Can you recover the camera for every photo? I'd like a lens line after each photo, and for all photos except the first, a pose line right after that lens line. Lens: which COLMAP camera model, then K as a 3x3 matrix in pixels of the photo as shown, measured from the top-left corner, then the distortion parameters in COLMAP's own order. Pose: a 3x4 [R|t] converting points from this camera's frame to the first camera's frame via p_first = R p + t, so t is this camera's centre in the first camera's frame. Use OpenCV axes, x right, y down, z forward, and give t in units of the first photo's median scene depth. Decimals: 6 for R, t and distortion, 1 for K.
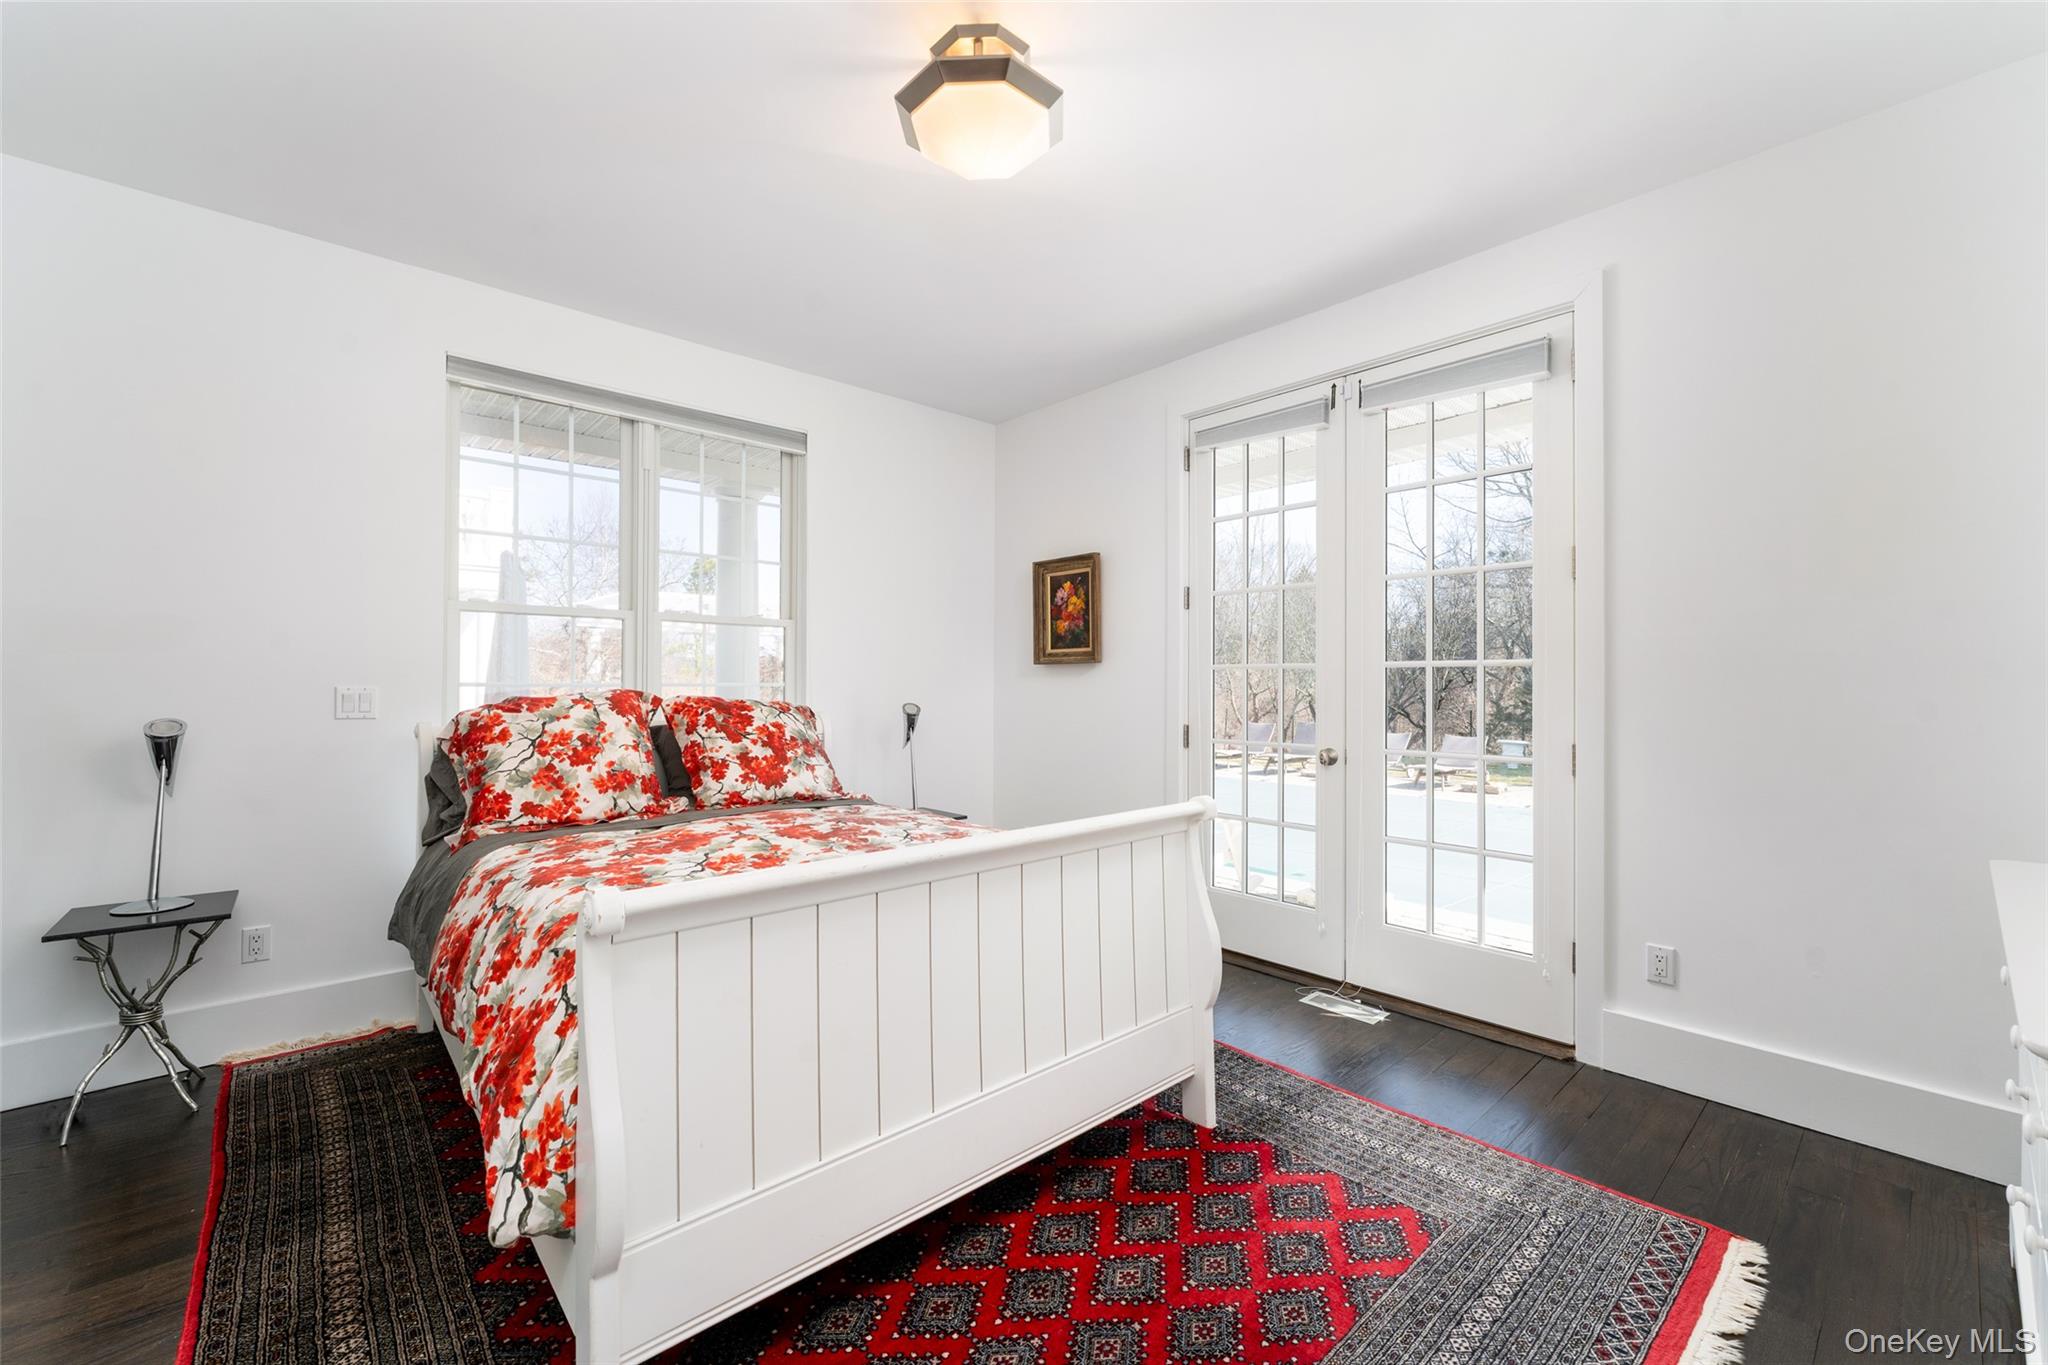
lens RADIAL K [[845.0, 0, 1020.4], [0, 845.0, 677.7], [0, 0, 1]] dist [0.002496, 0.000038]
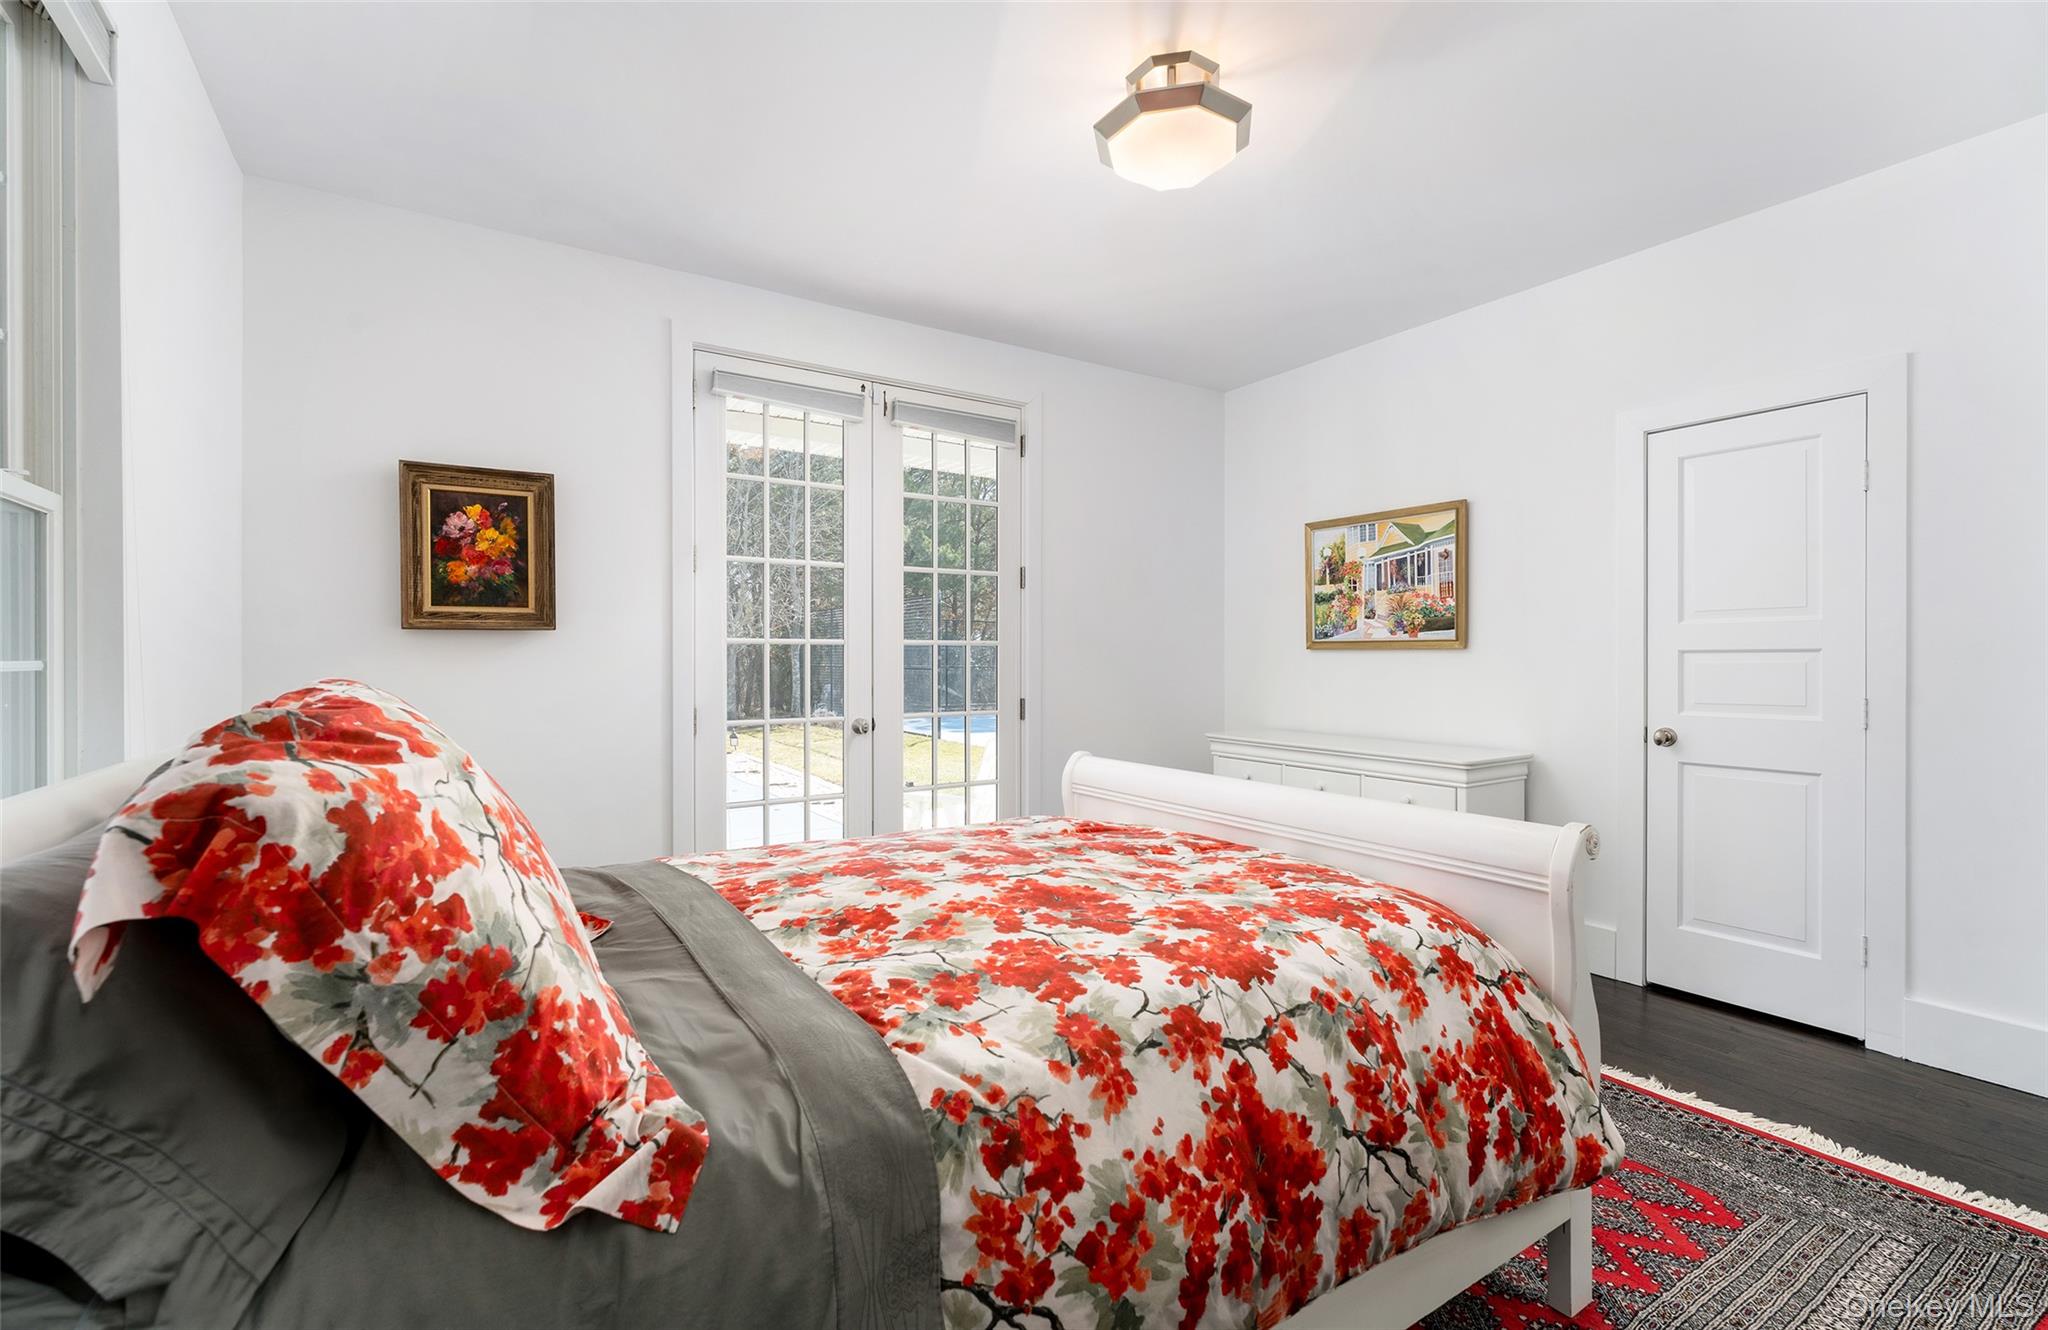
lens RADIAL K [[879.8, 0, 1021.0], [0, 879.8, 662.5], [0, 0, 1]] dist [0.001146, 0.000028]
pose [[0.143658, -0.004560, 0.989617, -0.570172], [0.000071, 0.999989, 0.004597, 0.005630], [-0.989627, -0.000590, 0.143656, 0.495145]]
